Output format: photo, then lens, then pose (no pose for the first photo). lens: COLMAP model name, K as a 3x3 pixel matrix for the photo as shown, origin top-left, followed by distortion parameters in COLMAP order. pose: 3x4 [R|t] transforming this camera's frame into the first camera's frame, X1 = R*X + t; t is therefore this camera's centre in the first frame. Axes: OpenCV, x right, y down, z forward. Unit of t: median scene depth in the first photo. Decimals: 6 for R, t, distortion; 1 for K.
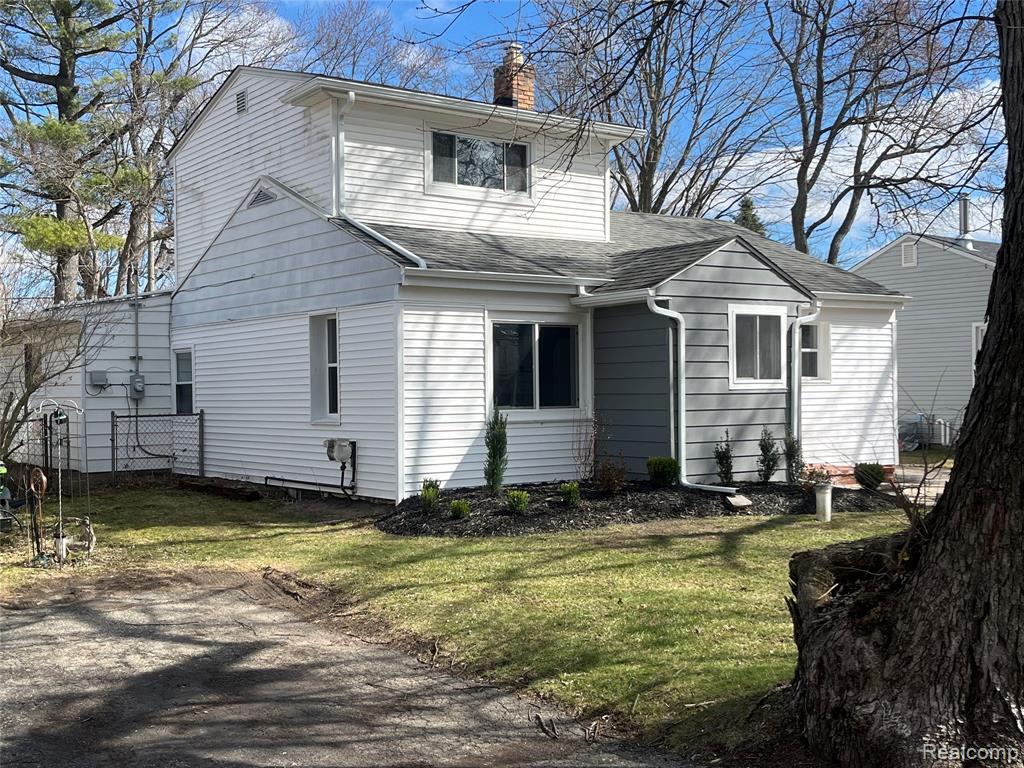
lens RADIAL K [[1192.8, 0, 512.0], [0, 1192.8, 384.0], [0, 0, 1]] dist [0.197902, -0.744686]
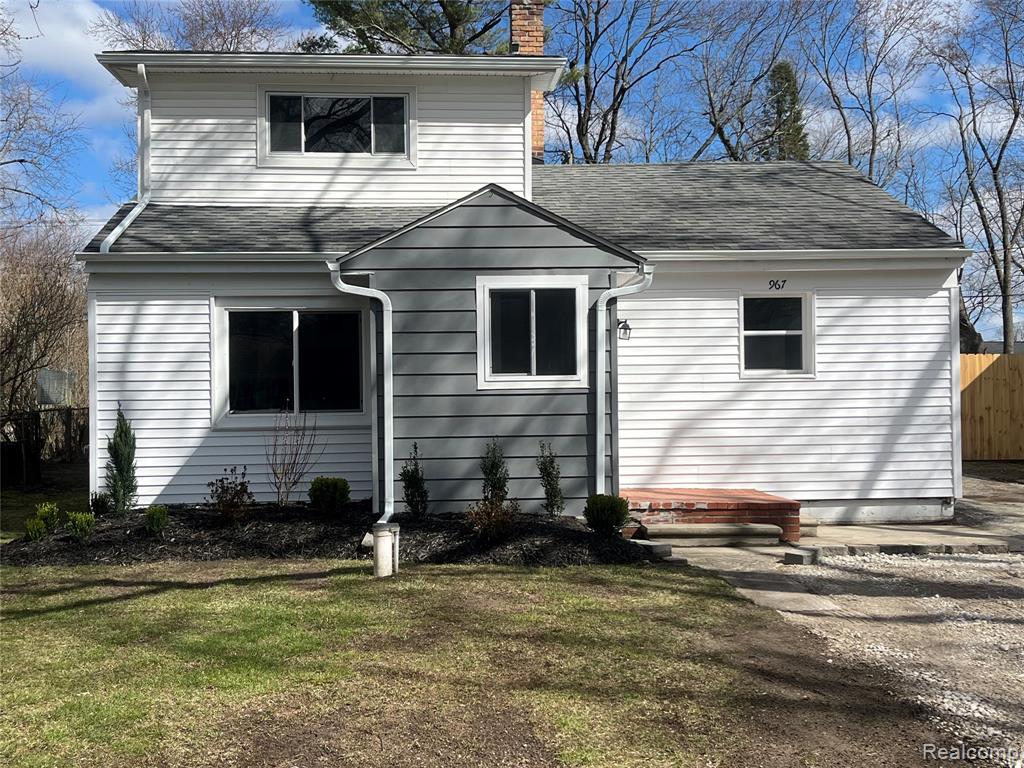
lens RADIAL K [[1192.8, 0, 512.0], [0, 1192.8, 384.0], [0, 0, 1]] dist [0.197902, -0.744686]
pose [[0.848827, -0.003595, -0.528658, 0.579351], [0.006860, 0.999968, 0.004215, -0.001835], [0.528626, -0.007205, 0.848824, 0.362710]]
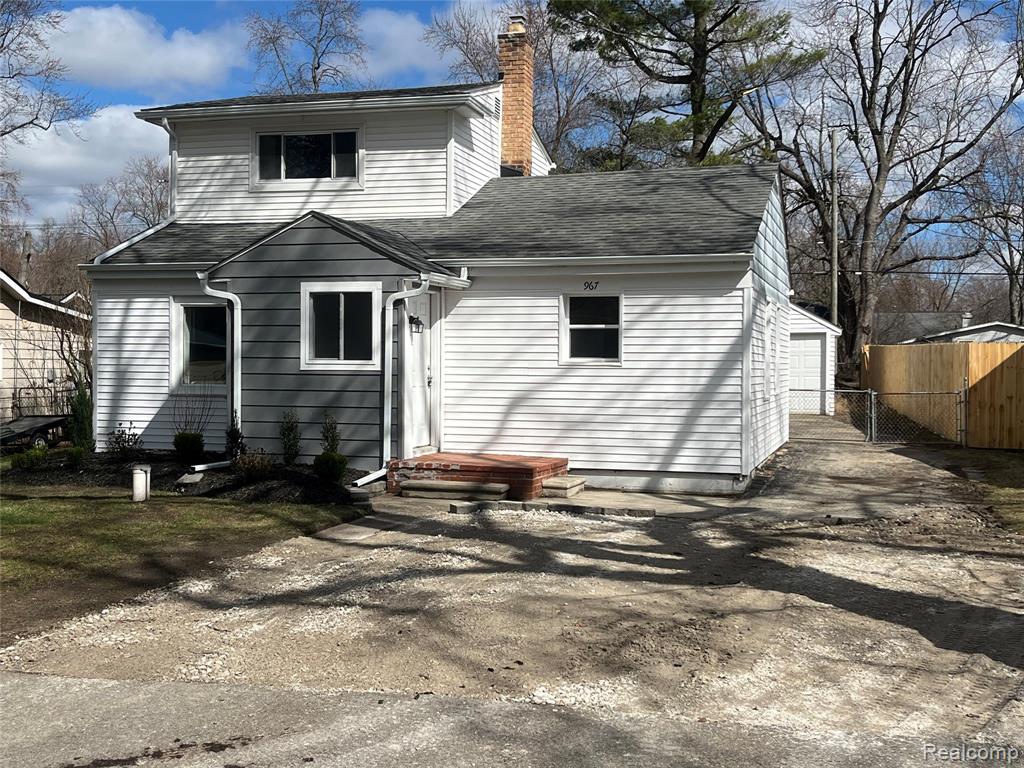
lens RADIAL K [[1192.8, 0, 512.0], [0, 1192.8, 384.0], [0, 0, 1]] dist [0.197902, -0.744686]
pose [[0.611132, 0.029467, -0.790980, 1.030894], [-0.009792, 0.999512, 0.029669, -0.014285], [0.791468, -0.010386, 0.611123, 0.522065]]
